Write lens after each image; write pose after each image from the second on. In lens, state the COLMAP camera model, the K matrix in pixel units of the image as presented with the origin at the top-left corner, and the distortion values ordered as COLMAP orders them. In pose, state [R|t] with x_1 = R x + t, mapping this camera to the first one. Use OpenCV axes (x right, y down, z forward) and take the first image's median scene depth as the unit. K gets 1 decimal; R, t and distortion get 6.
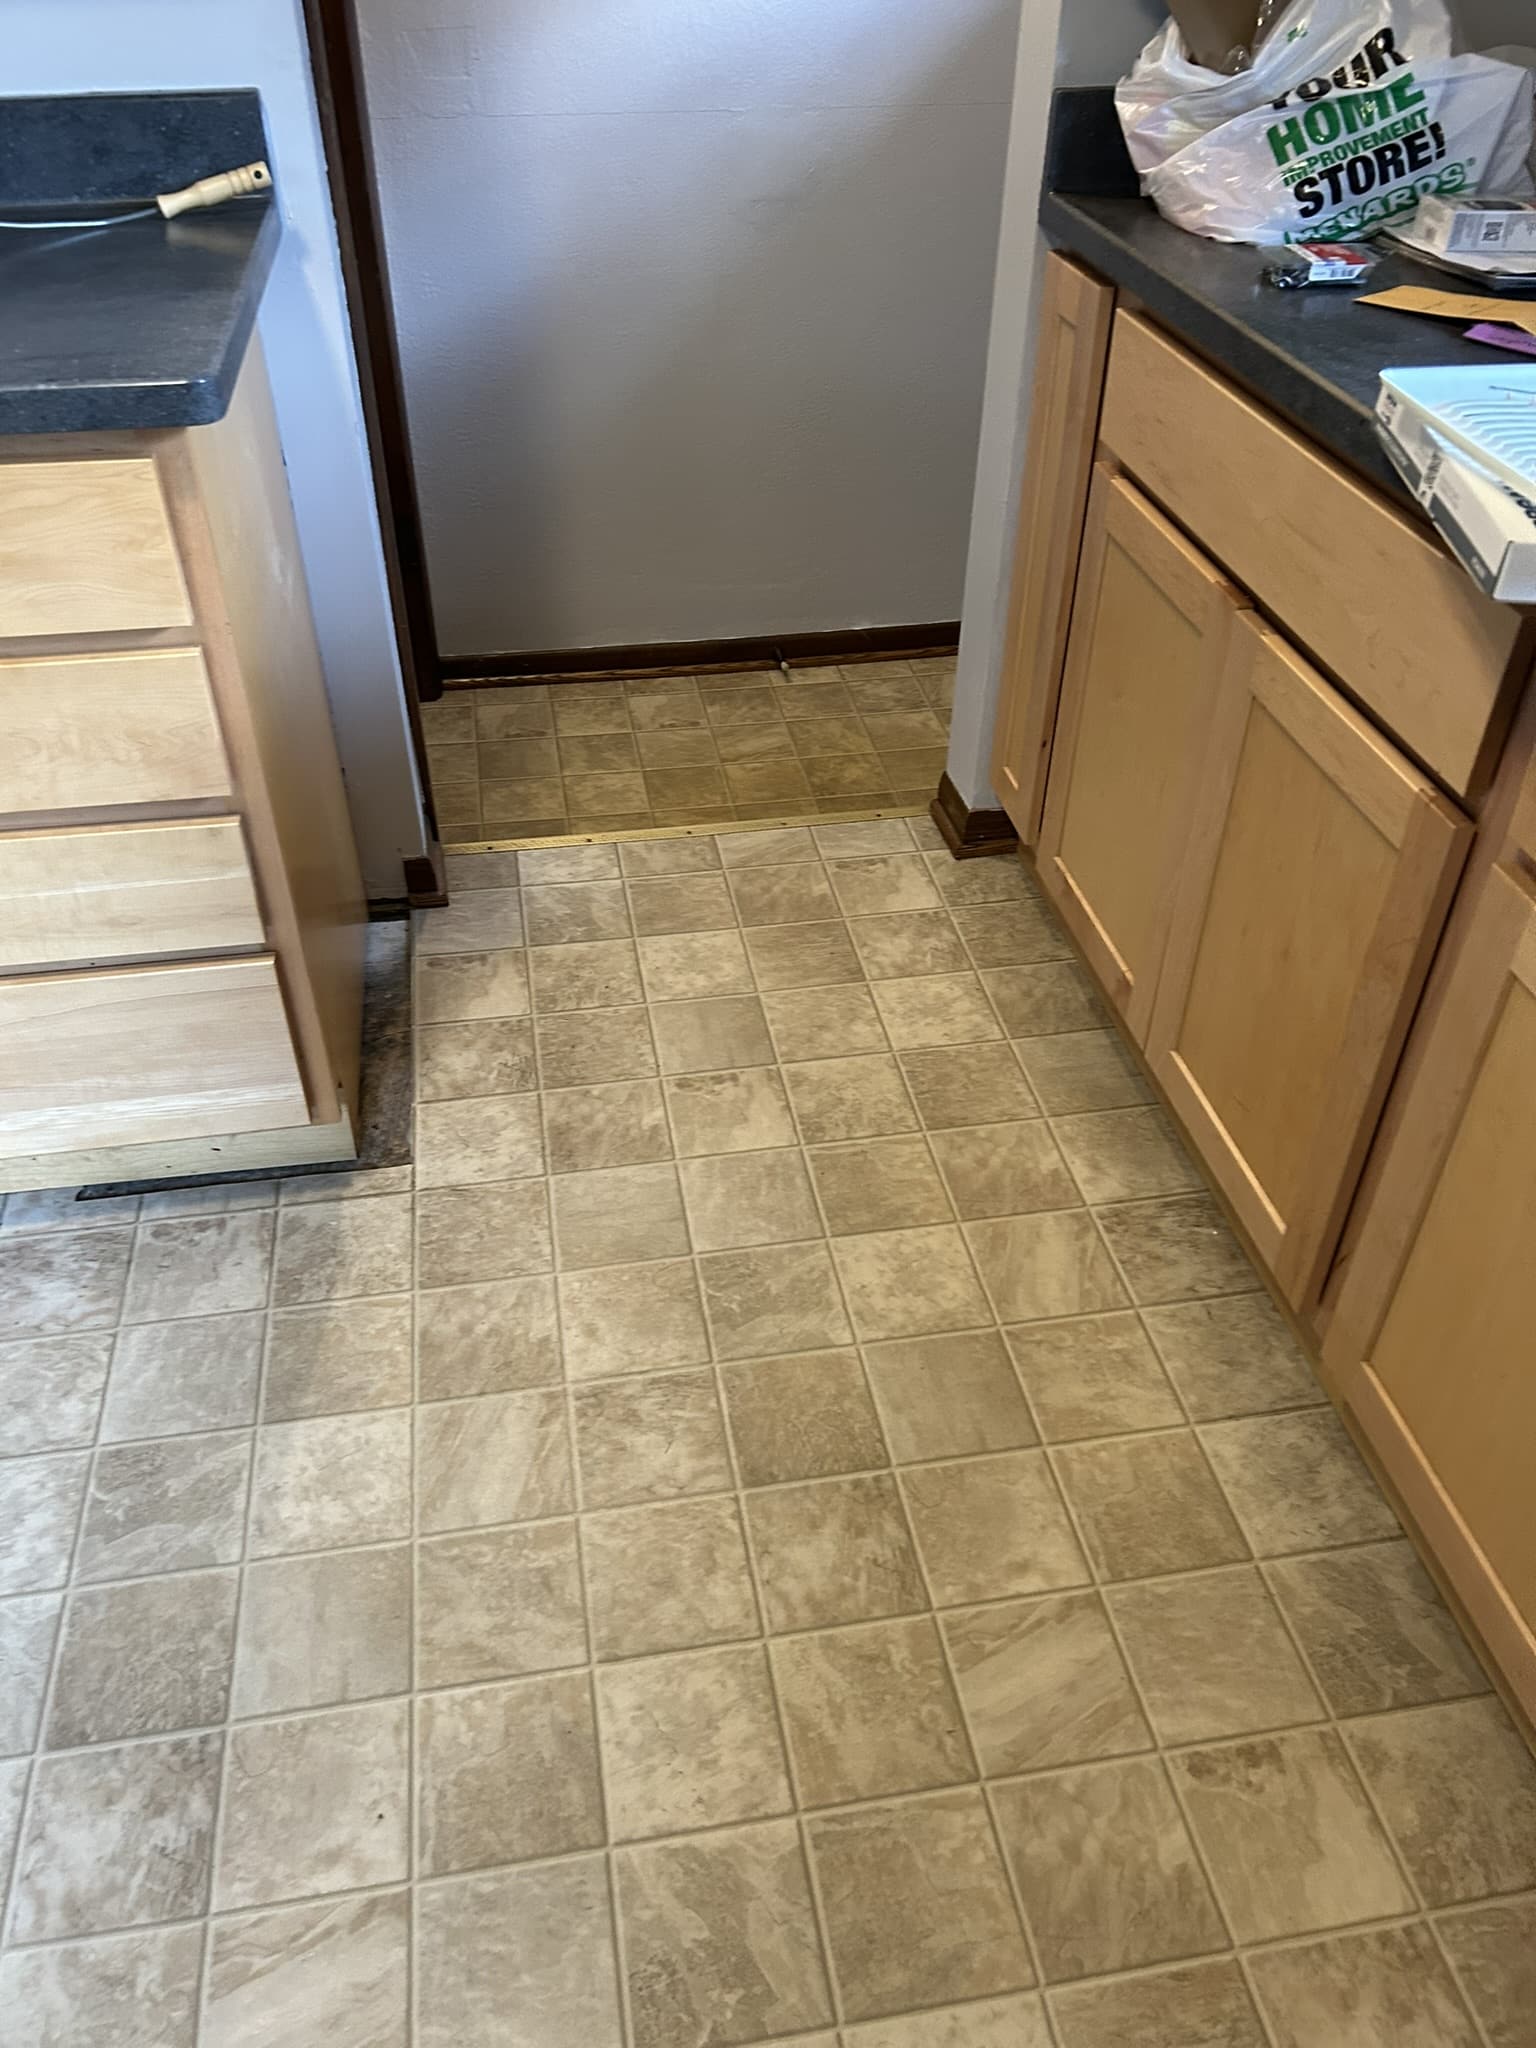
lens RADIAL K [[1550.7, 0, 768.0], [0, 1550.7, 1024.0], [0, 0, 1]] dist [0.058927, -0.066317]
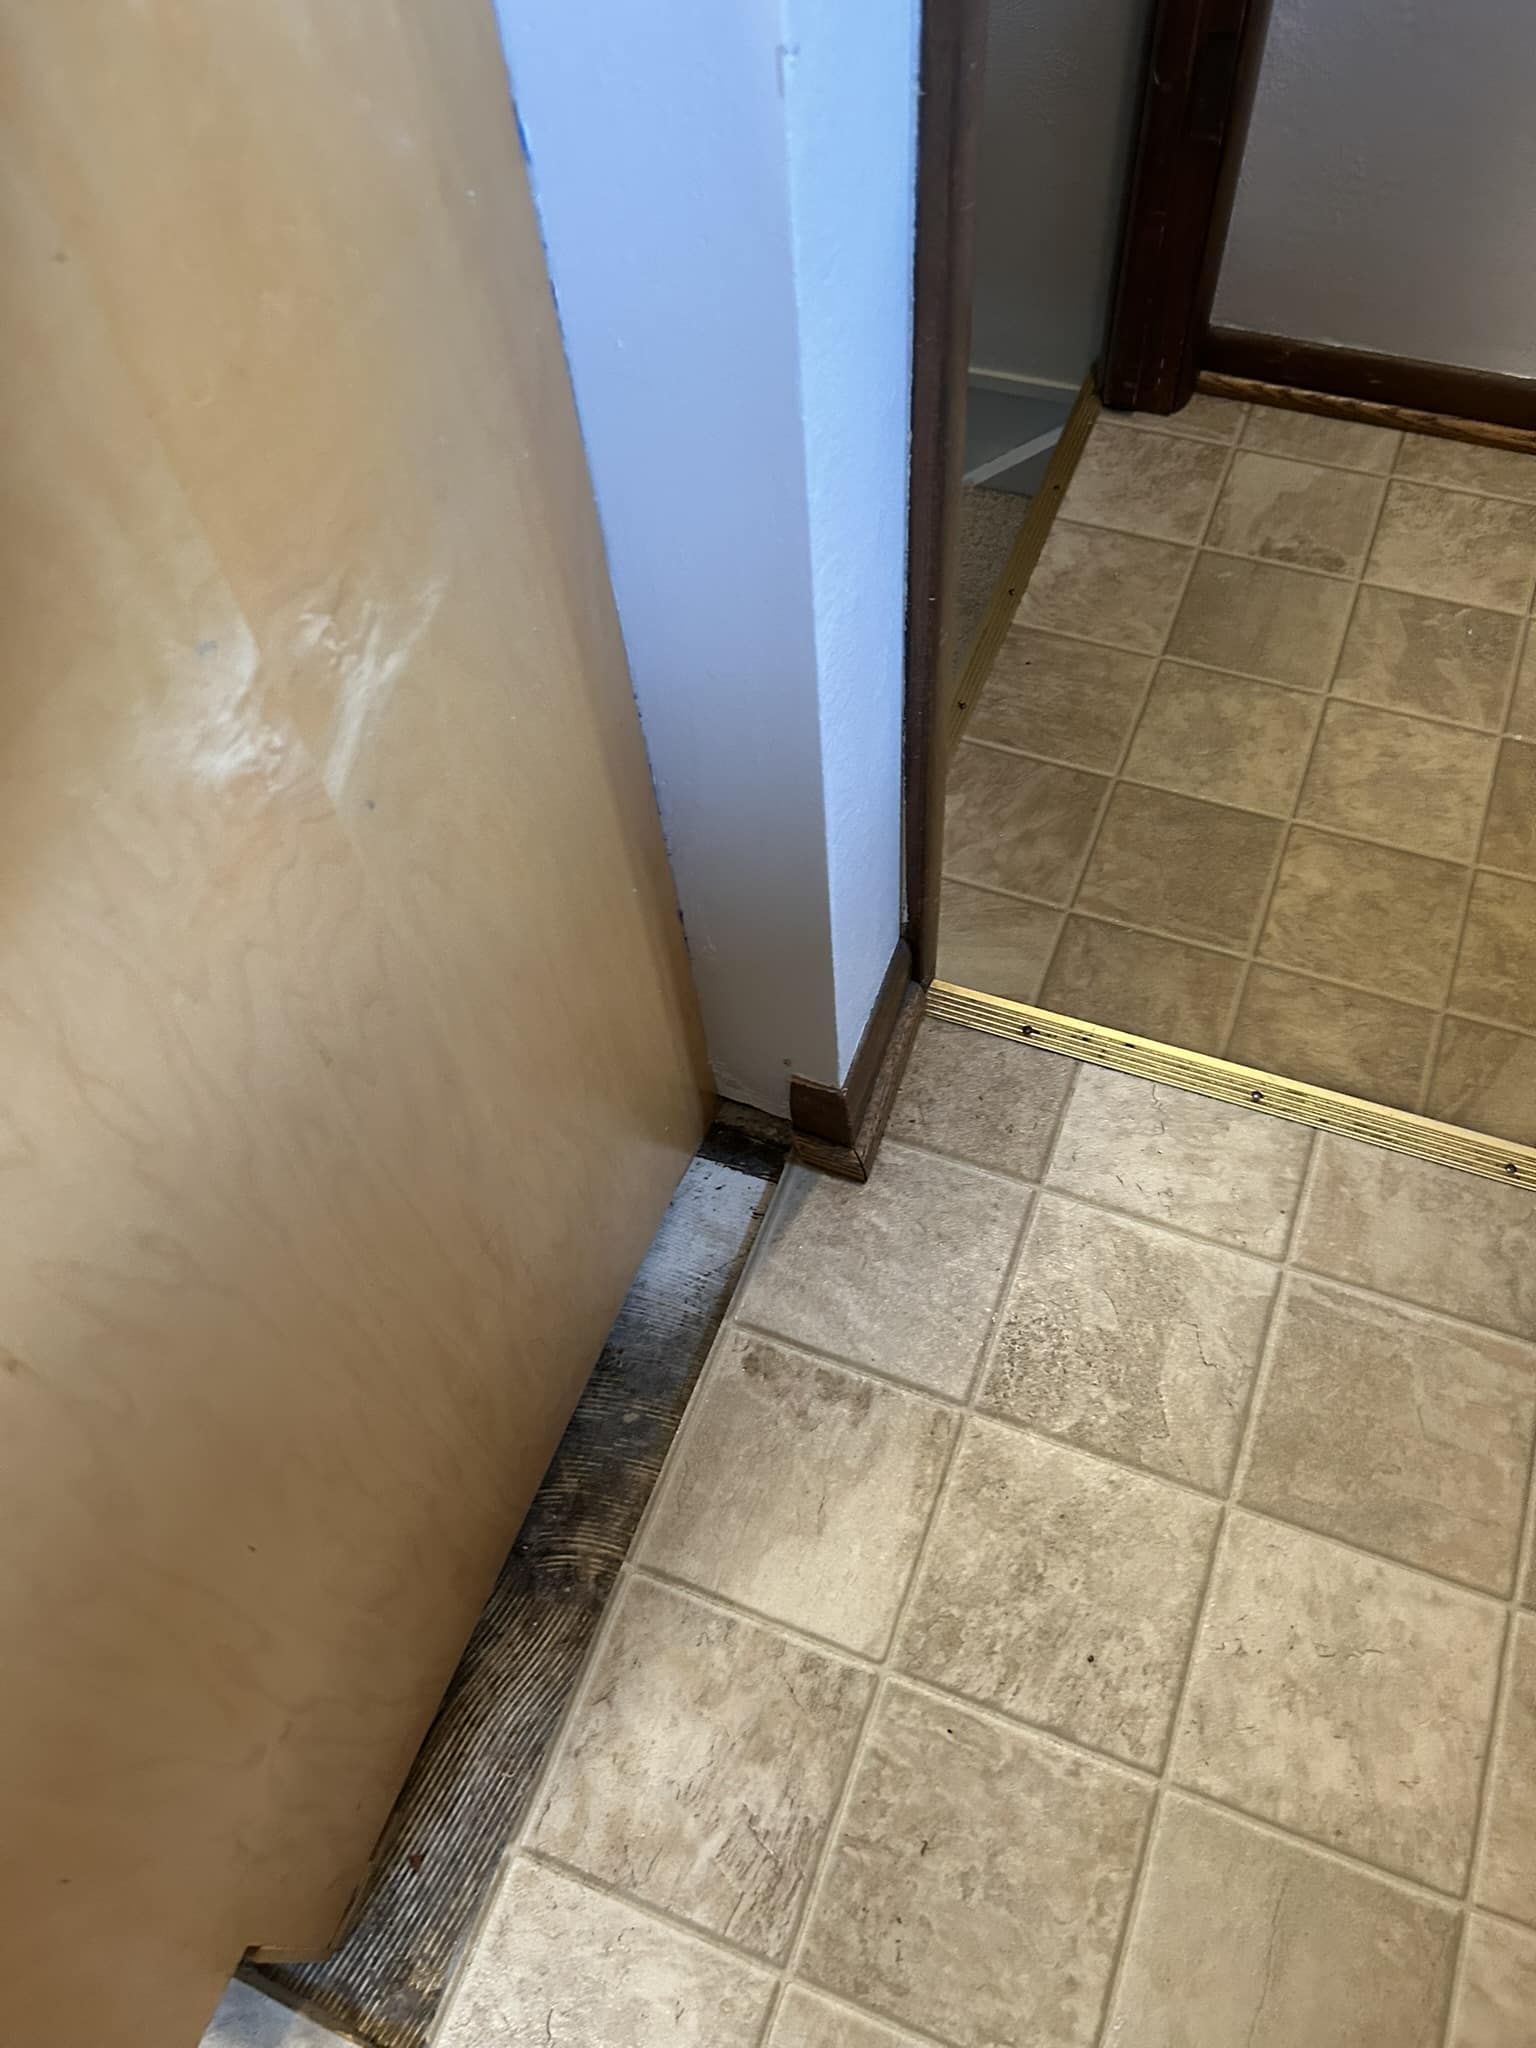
lens RADIAL K [[1550.7, 0, 768.0], [0, 1550.7, 1024.0], [0, 0, 1]] dist [0.058927, -0.066317]
pose [[0.850756, 0.409104, -0.329922, -0.106719], [-0.261878, 0.874253, 0.408781, -0.302614], [0.455669, -0.261374, 0.850911, 0.651883]]
